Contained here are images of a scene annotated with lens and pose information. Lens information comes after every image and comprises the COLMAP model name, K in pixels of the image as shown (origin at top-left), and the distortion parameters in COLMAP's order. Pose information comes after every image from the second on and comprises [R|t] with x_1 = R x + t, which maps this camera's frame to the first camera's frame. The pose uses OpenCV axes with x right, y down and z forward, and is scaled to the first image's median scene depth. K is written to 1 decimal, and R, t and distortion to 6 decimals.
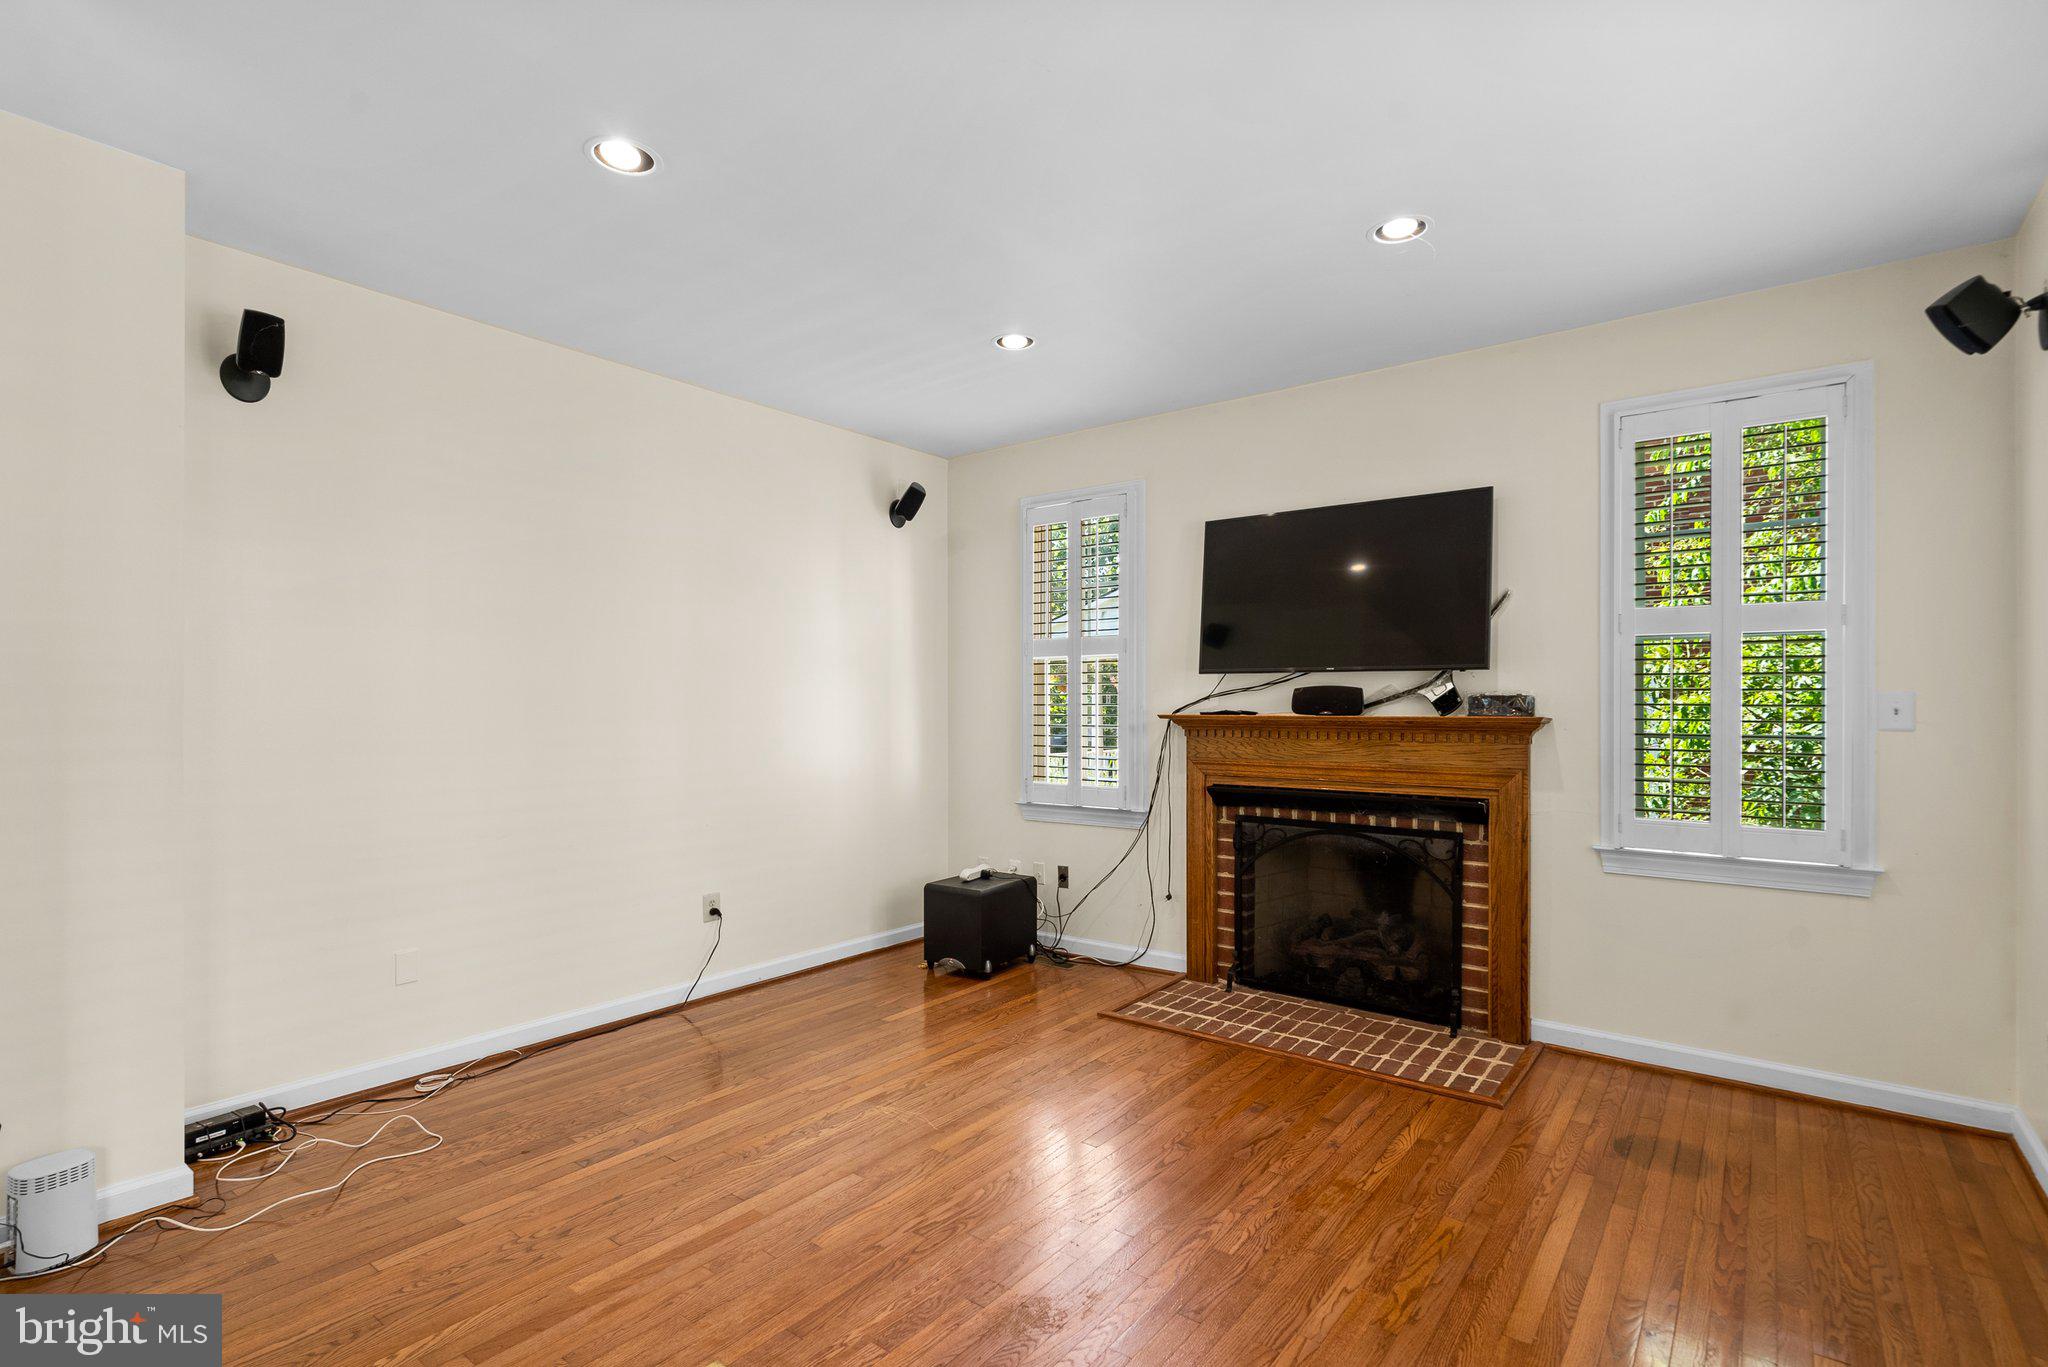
lens RADIAL K [[982.0, 0, 1021.2], [0, 982.0, 705.3], [0, 0, 1]] dist [0.002508, 0.001394]
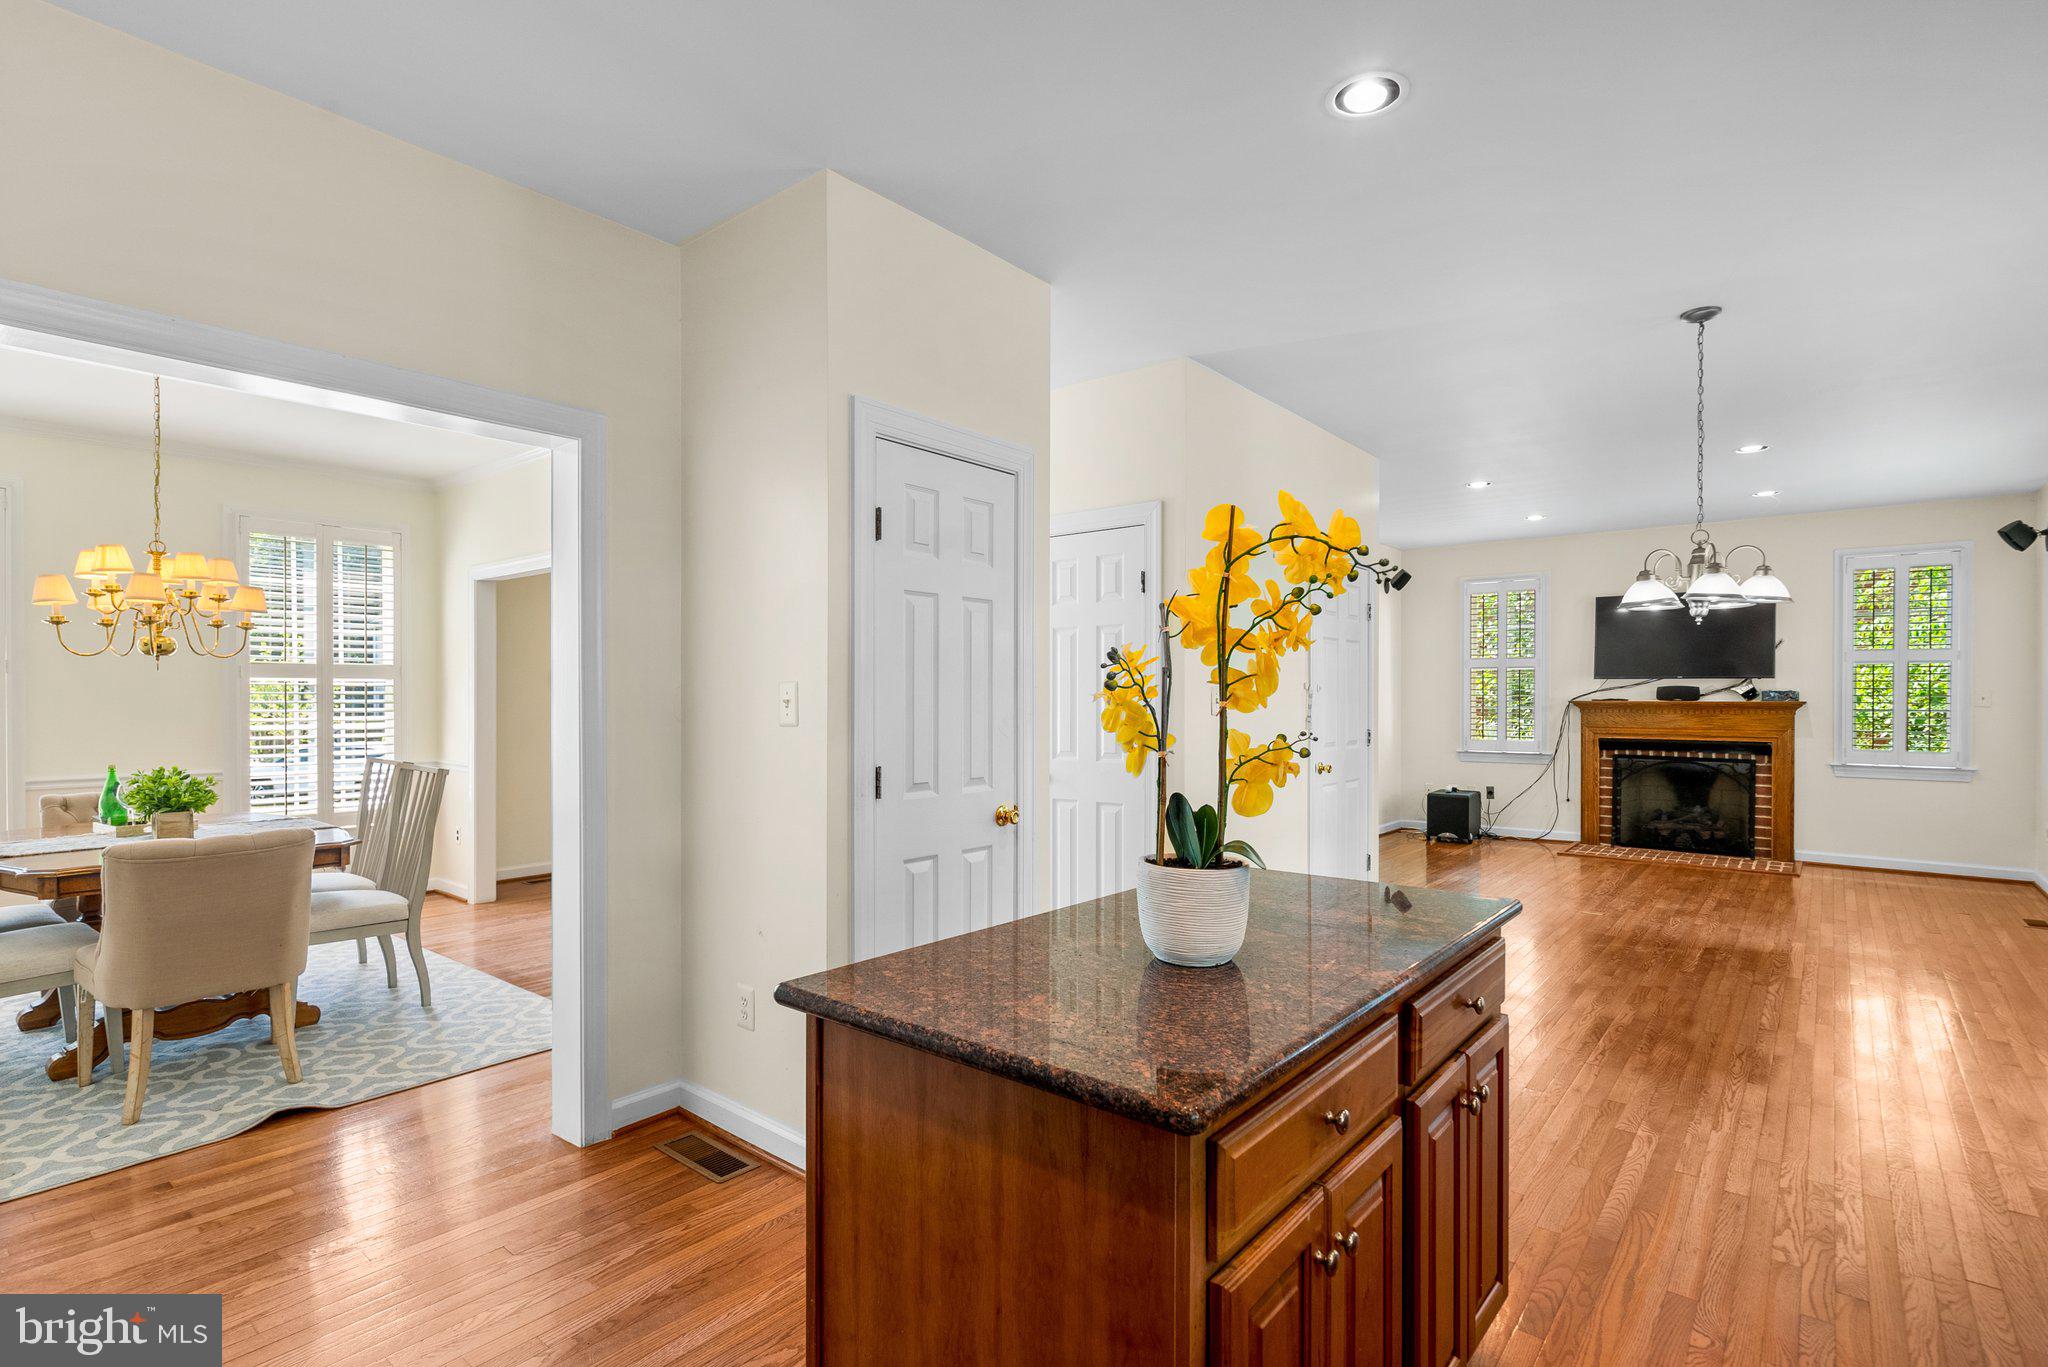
lens RADIAL K [[976.0, 0, 1029.7], [0, 976.0, 702.6], [0, 0, 1]] dist [0.001041, 0.000400]
pose [[0.999562, -0.000770, -0.029572, -0.901496], [0.001014, 0.999966, 0.008233, -0.003590], [0.029565, -0.008259, 0.999529, -0.956461]]
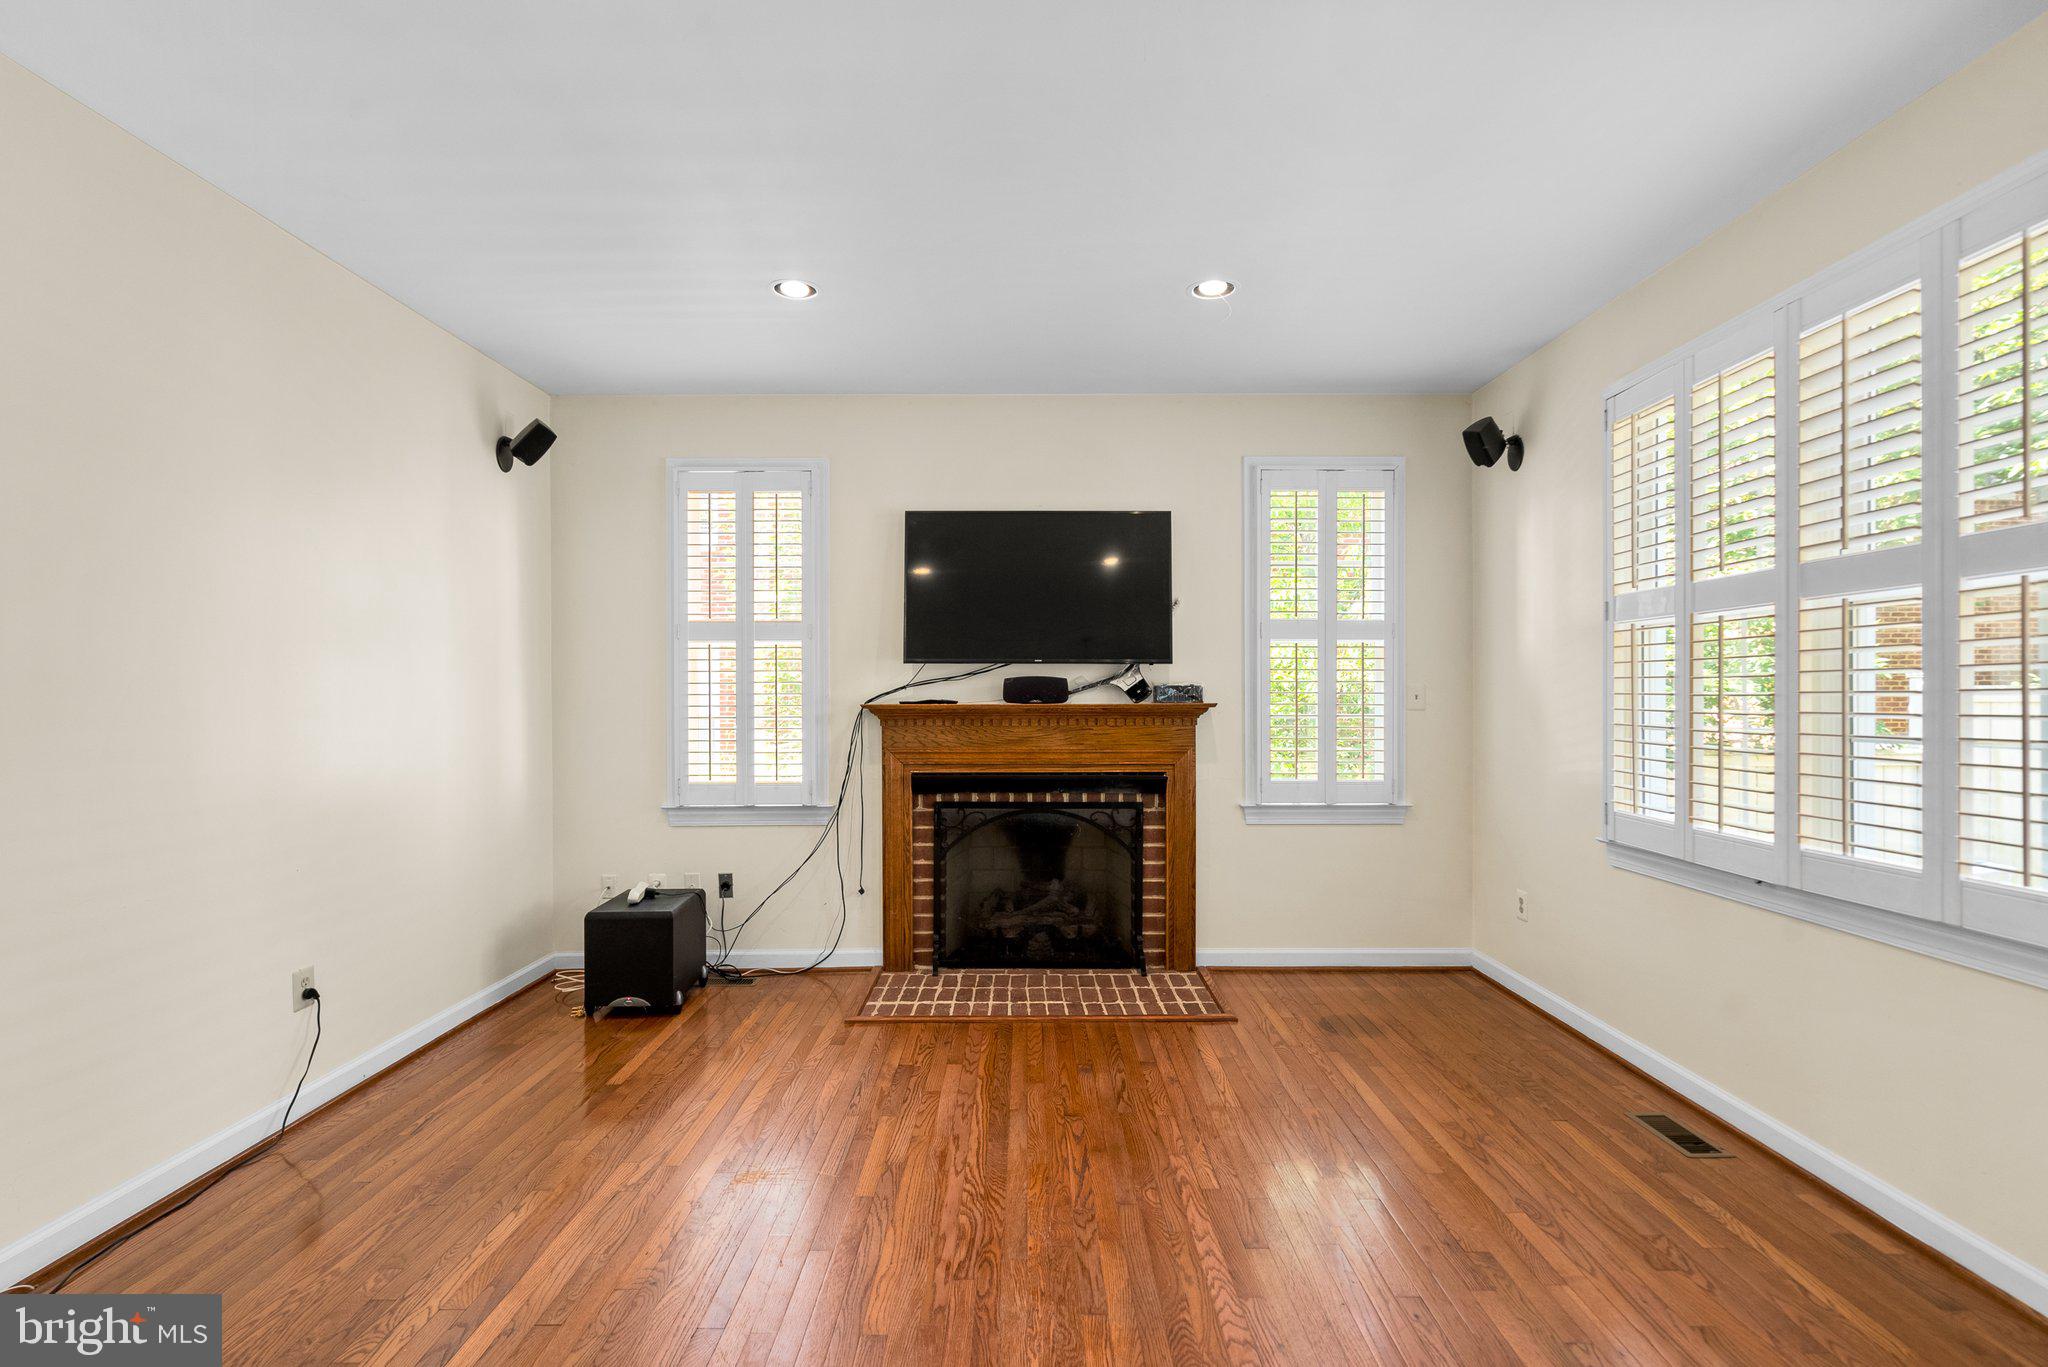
lens RADIAL K [[976.0, 0, 1029.7], [0, 976.0, 702.6], [0, 0, 1]] dist [0.001041, 0.000400]
pose [[0.786857, -0.006669, 0.617100, -0.355235], [0.003430, 0.999973, 0.006433, 0.002245], [-0.617126, -0.002945, 0.786859, 0.152365]]
